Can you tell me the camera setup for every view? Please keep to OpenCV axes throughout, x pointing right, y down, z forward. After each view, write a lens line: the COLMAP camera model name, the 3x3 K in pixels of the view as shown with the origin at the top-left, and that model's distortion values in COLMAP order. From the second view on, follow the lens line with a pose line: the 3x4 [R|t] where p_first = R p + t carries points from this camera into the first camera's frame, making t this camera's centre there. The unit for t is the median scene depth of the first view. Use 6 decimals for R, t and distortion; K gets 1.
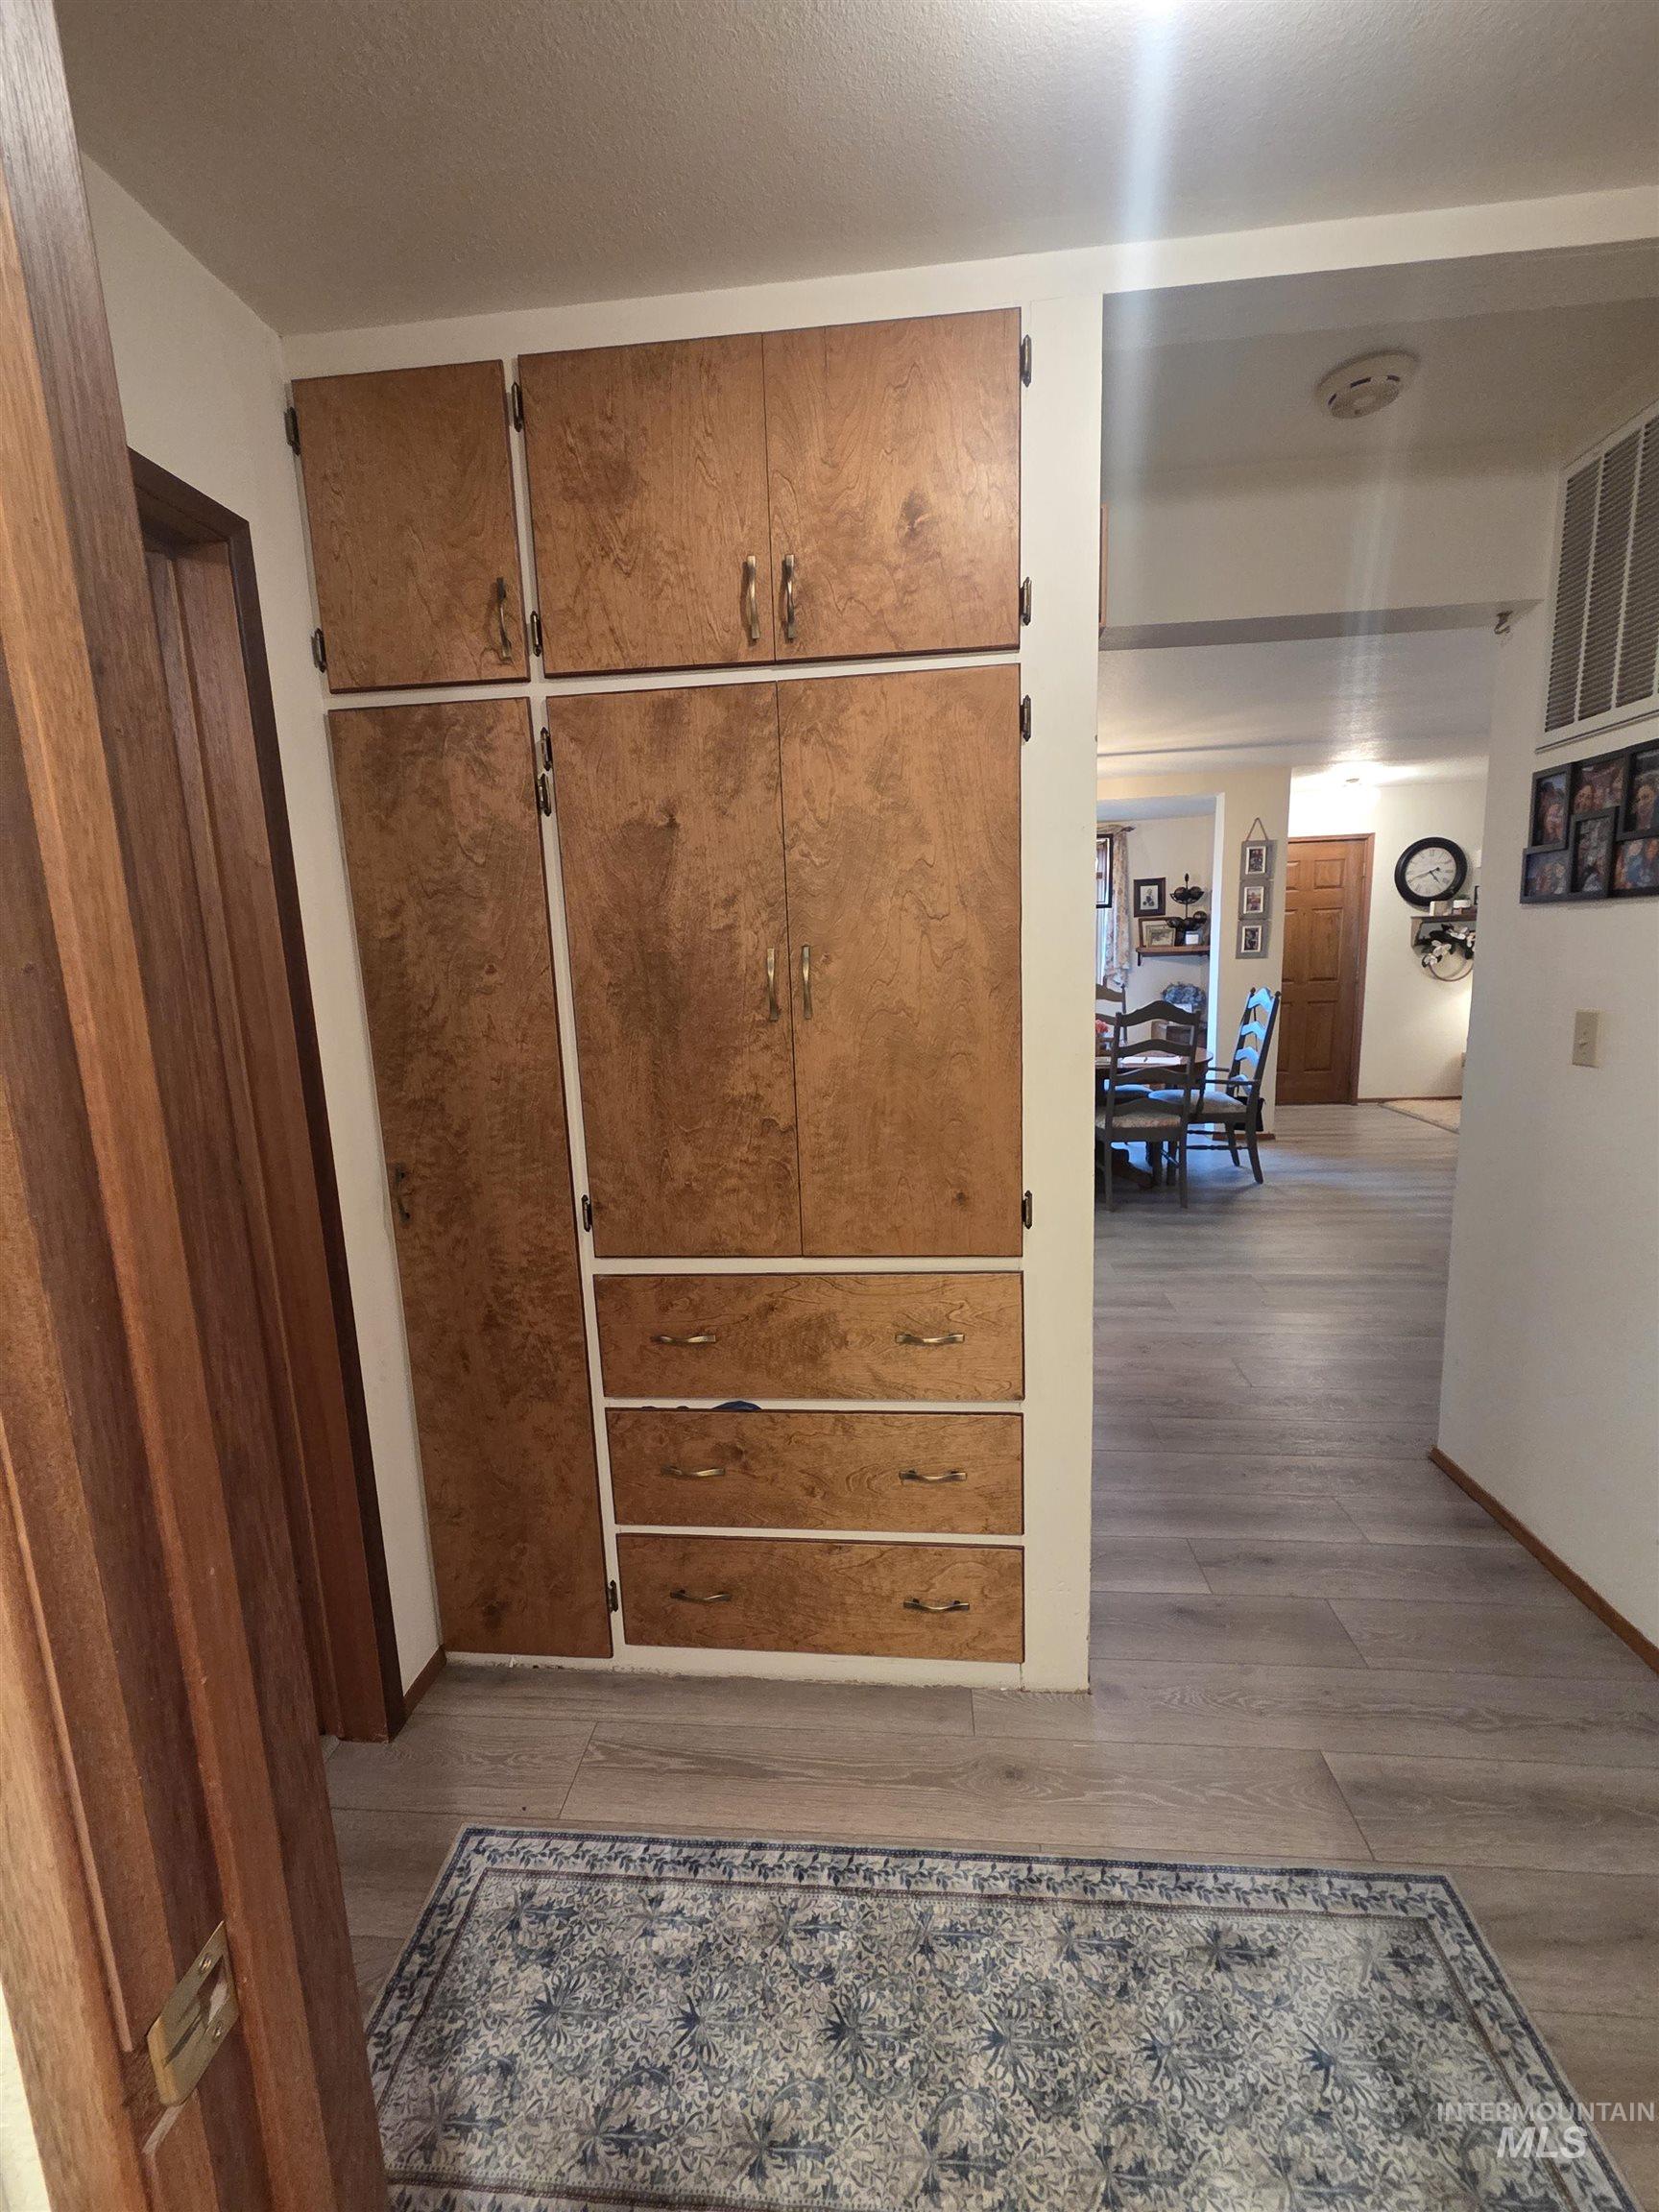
lens RADIAL K [[911.8, 0, 827.1], [0, 911.8, 1108.2], [0, 0, 1]] dist [0.005851, -0.000018]
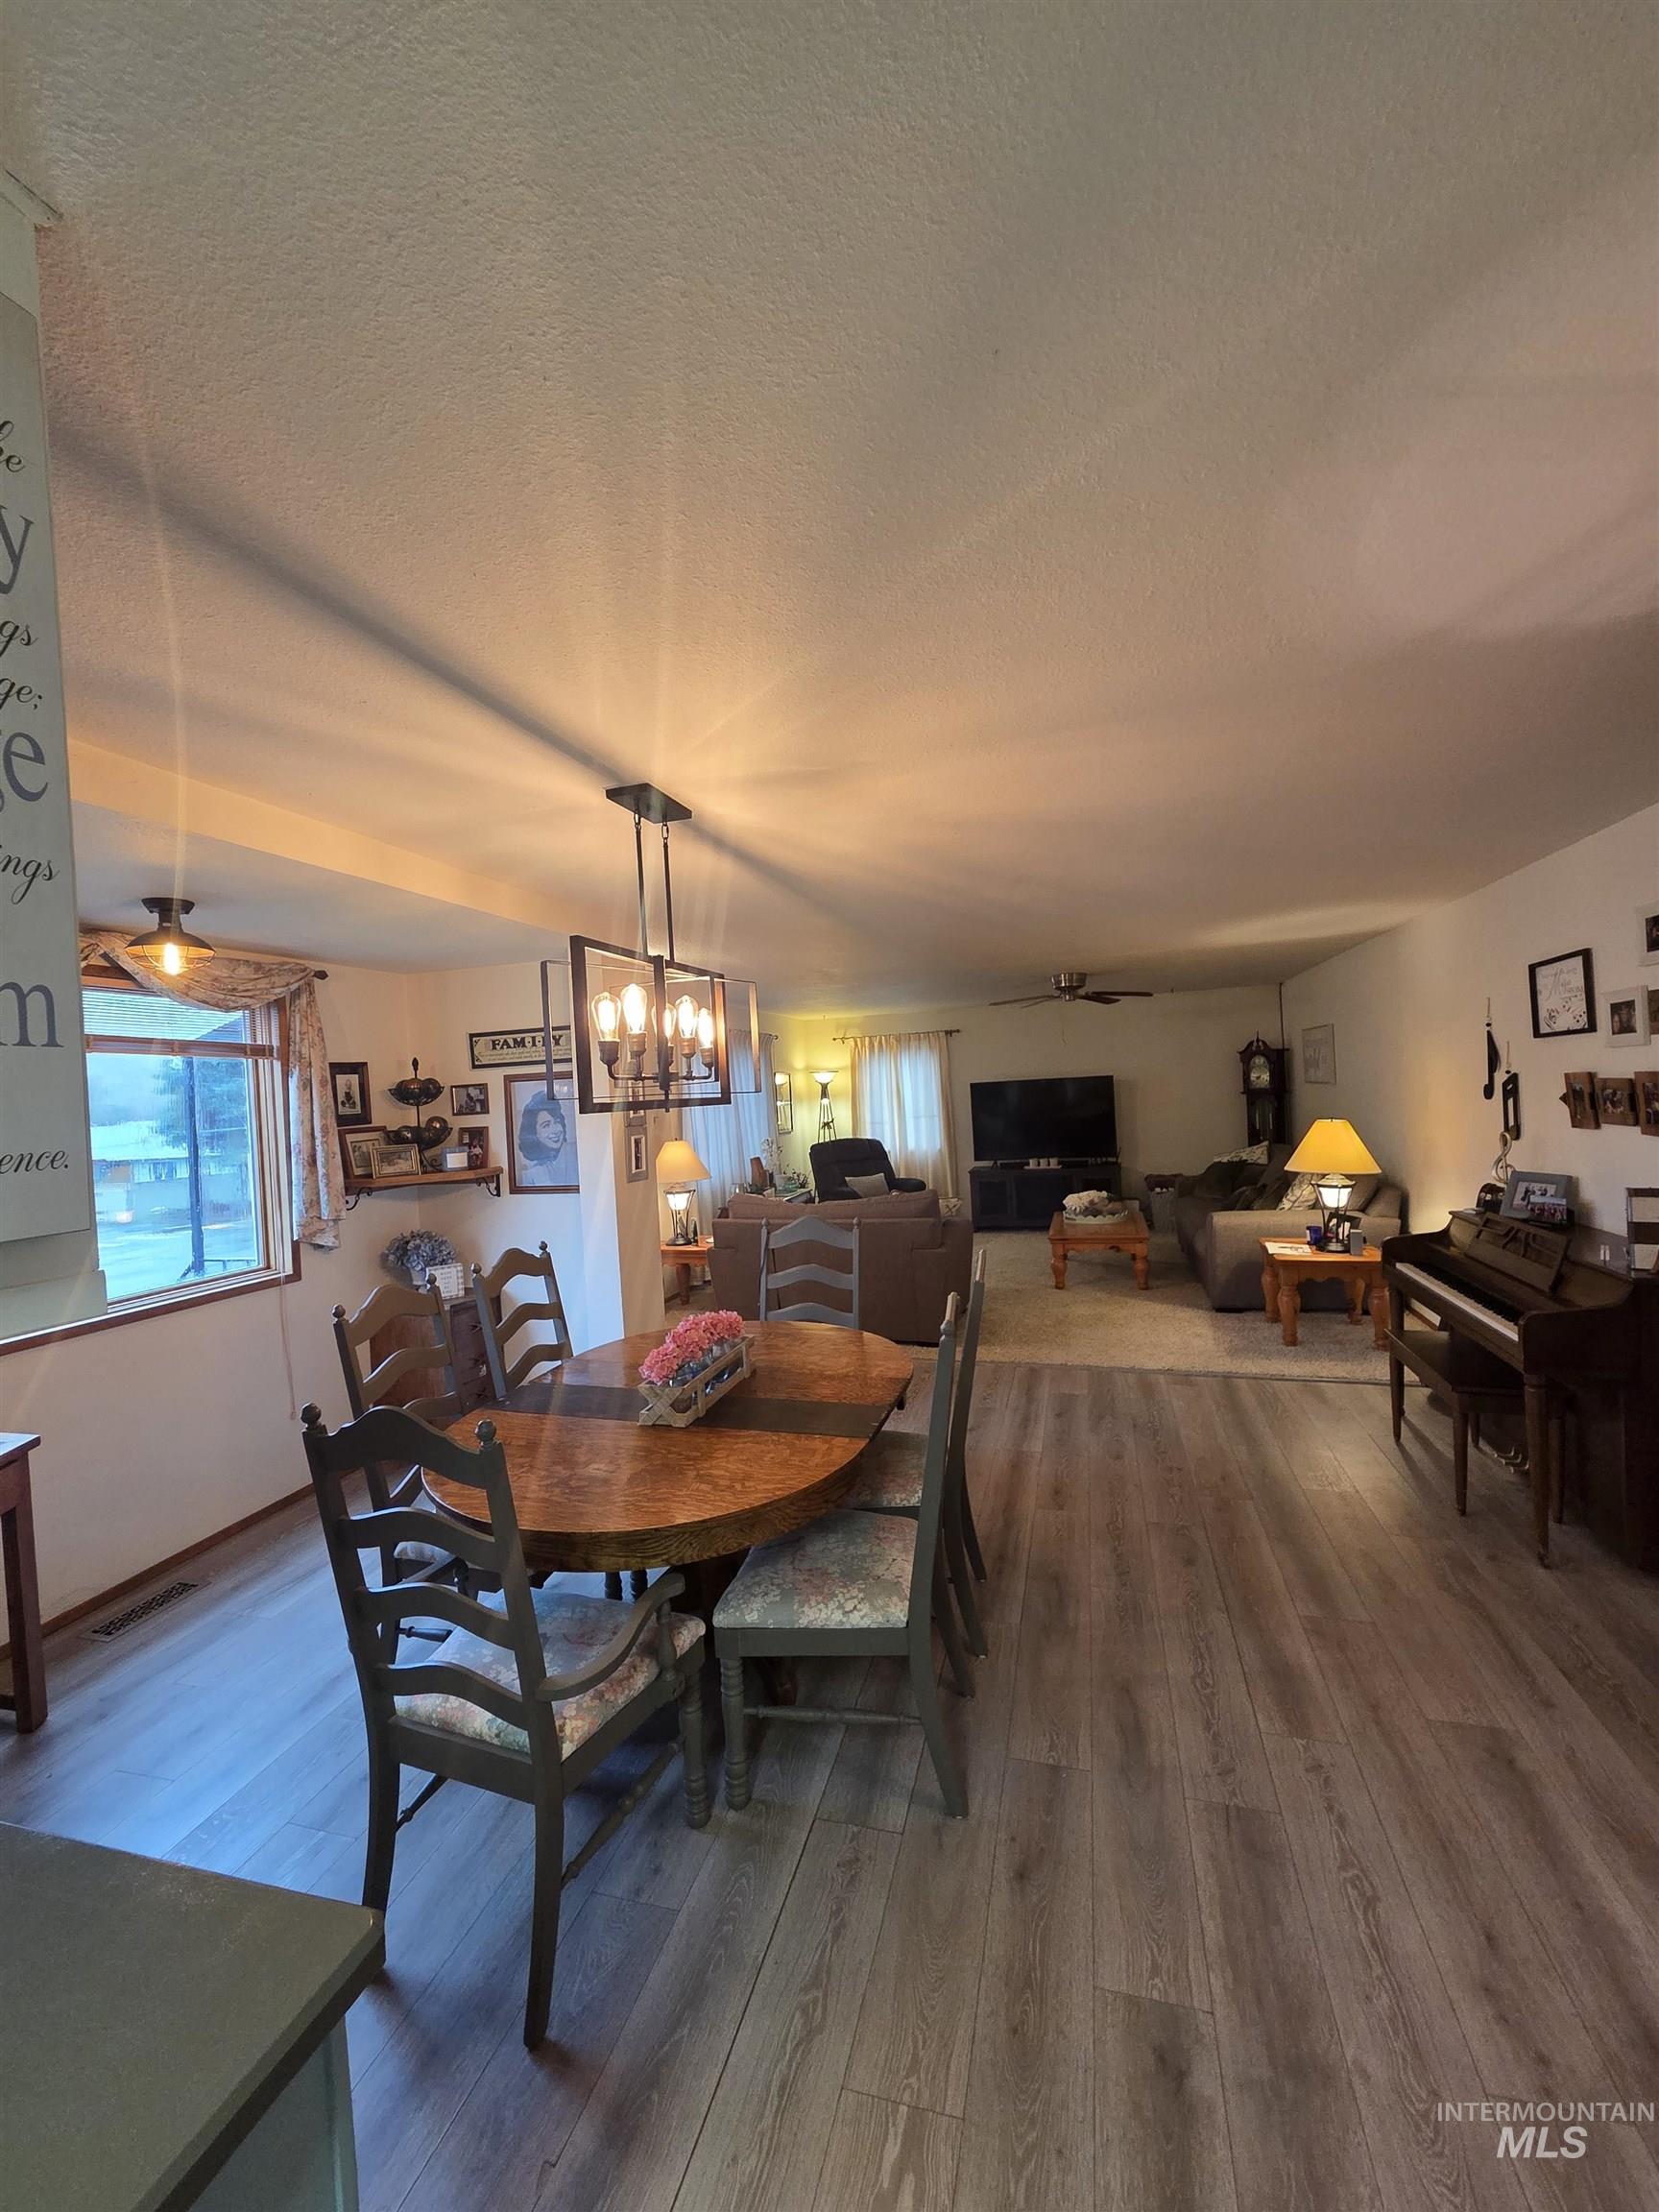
lens RADIAL K [[911.8, 0, 826.2], [0, 911.8, 1085.8], [0, 0, 1]] dist [0.005851, -0.000018]
pose [[0.196511, 0.034089, 0.979909, -0.166790], [0.216379, 0.973248, -0.077250, -0.129505], [-0.956328, 0.227212, 0.183878, 0.622030]]
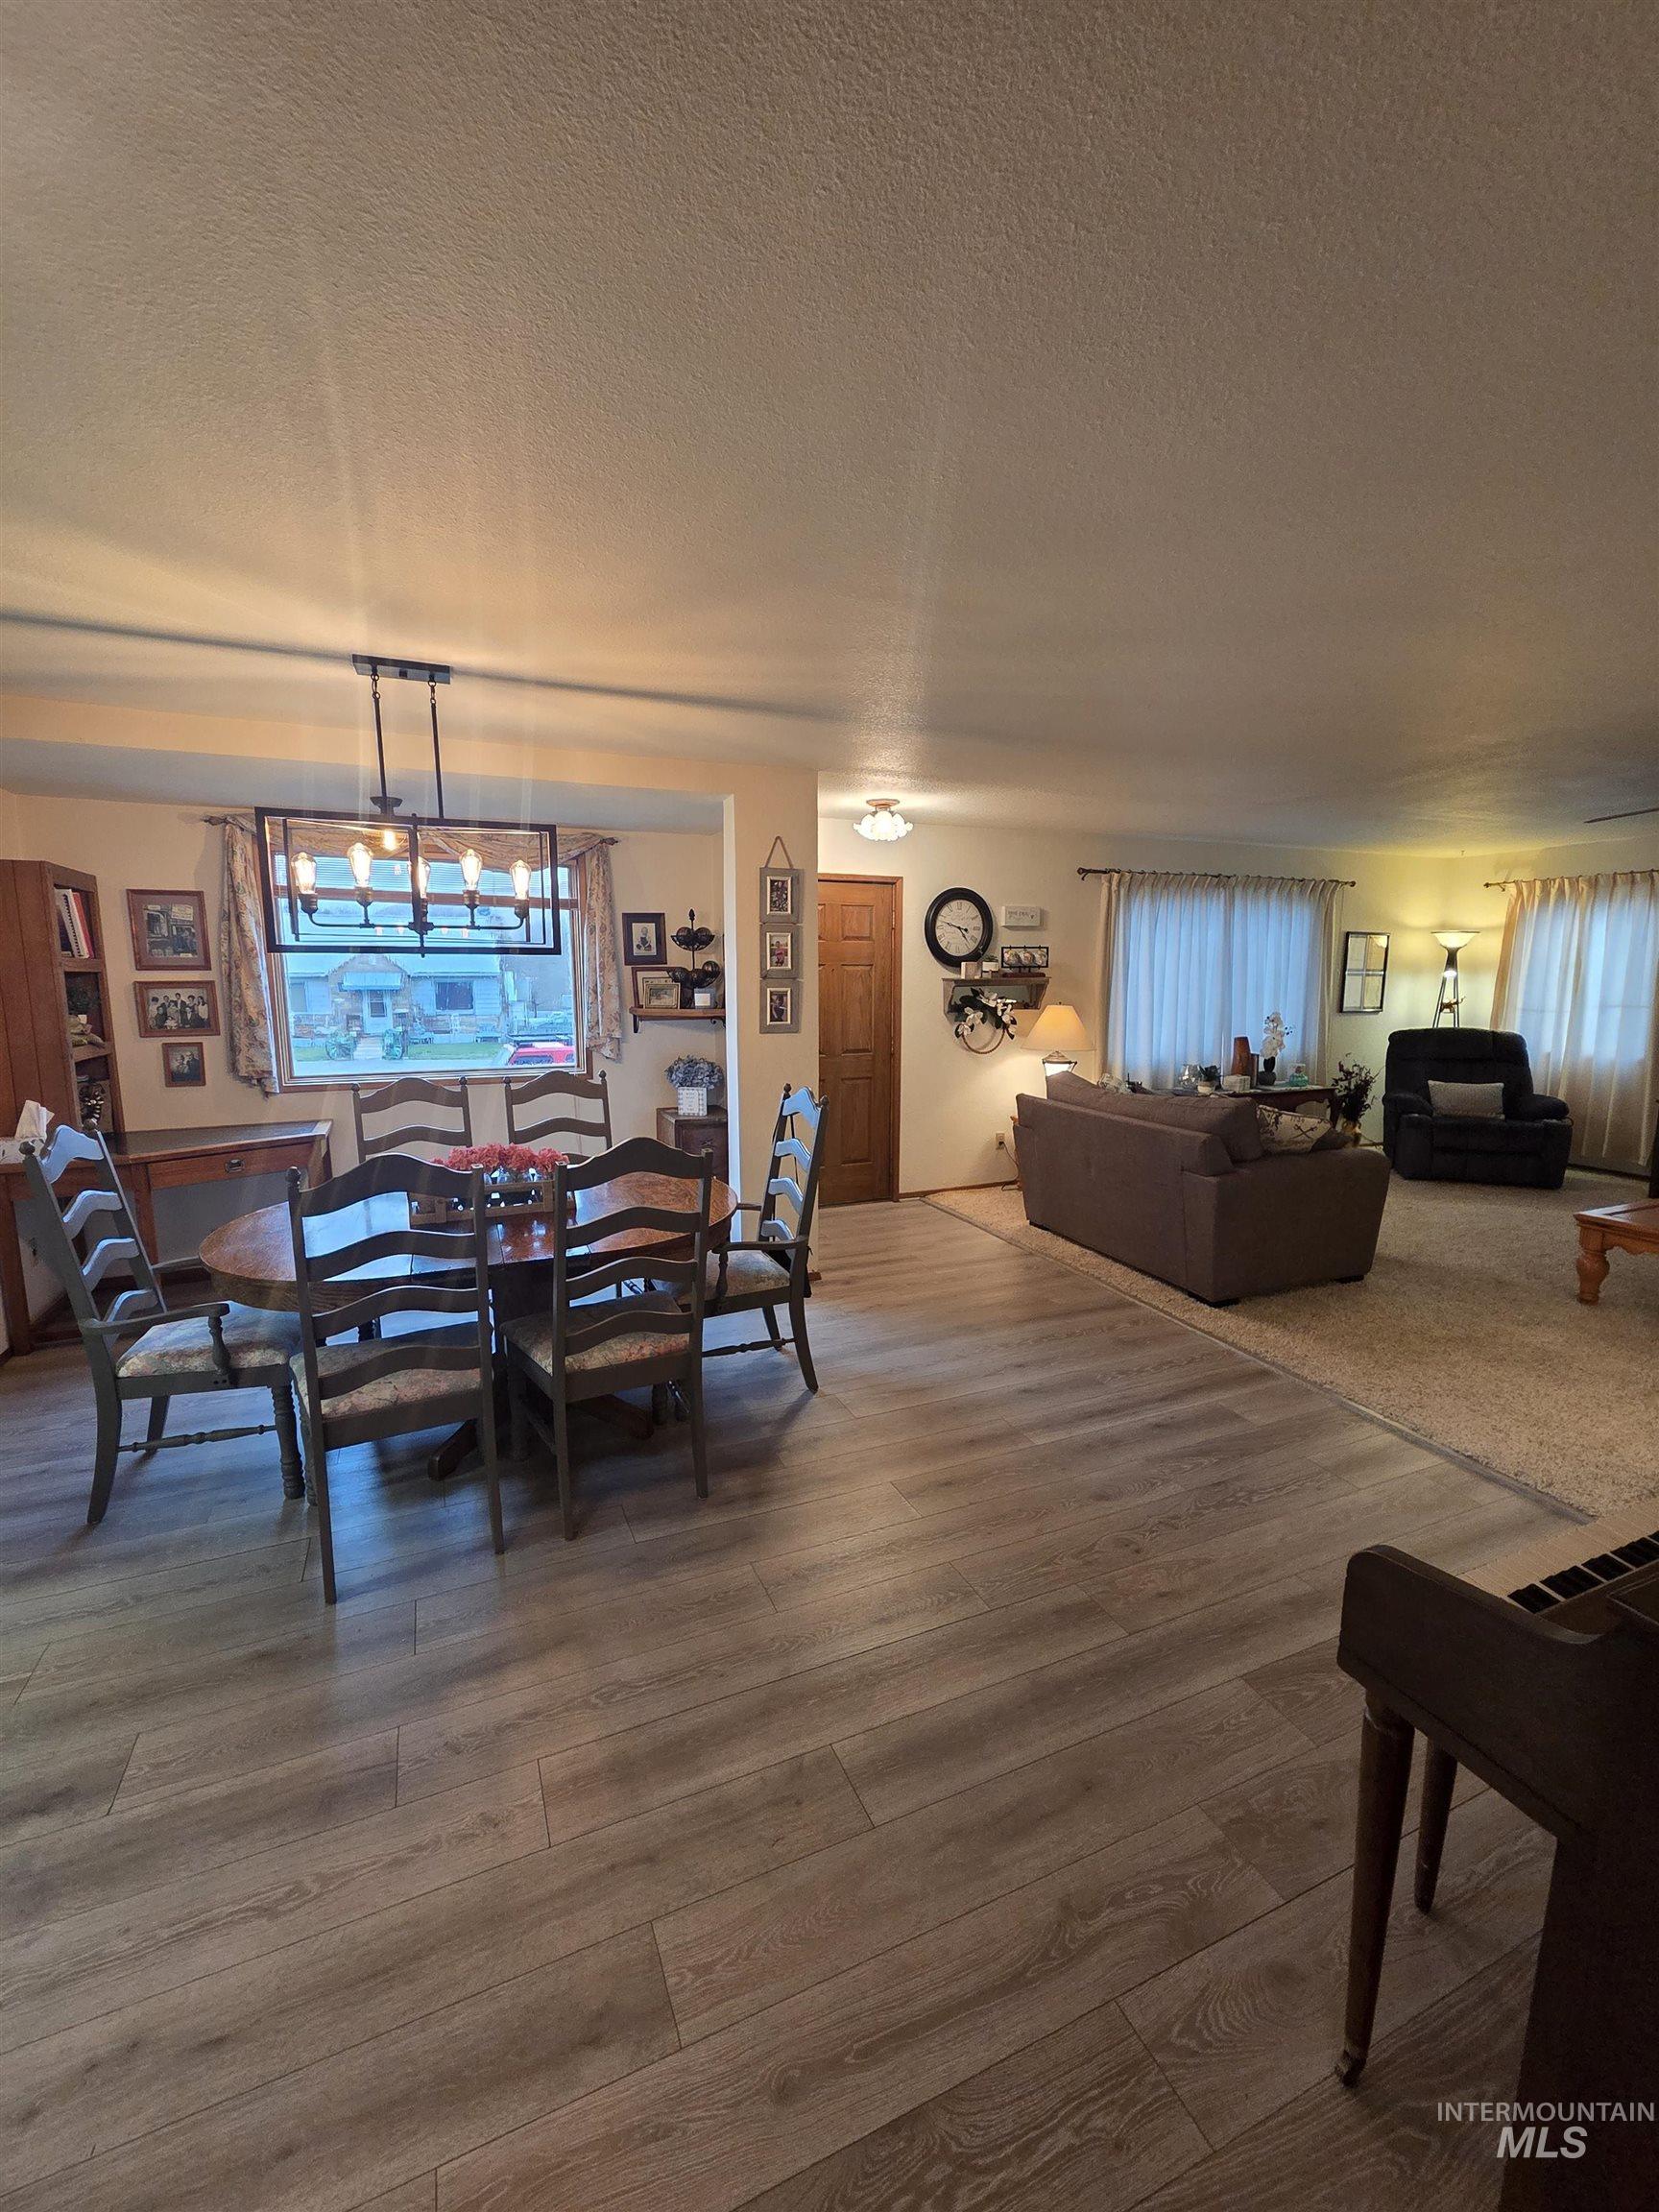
lens RADIAL K [[911.8, 0, 825.2], [0, 911.8, 1102.5], [0, 0, 1]] dist [0.005851, -0.000018]
pose [[0.878951, -0.031063, 0.475899, 0.135568], [0.050559, 0.998322, -0.028216, -0.076627], [-0.474224, 0.048862, 0.879047, 0.314131]]
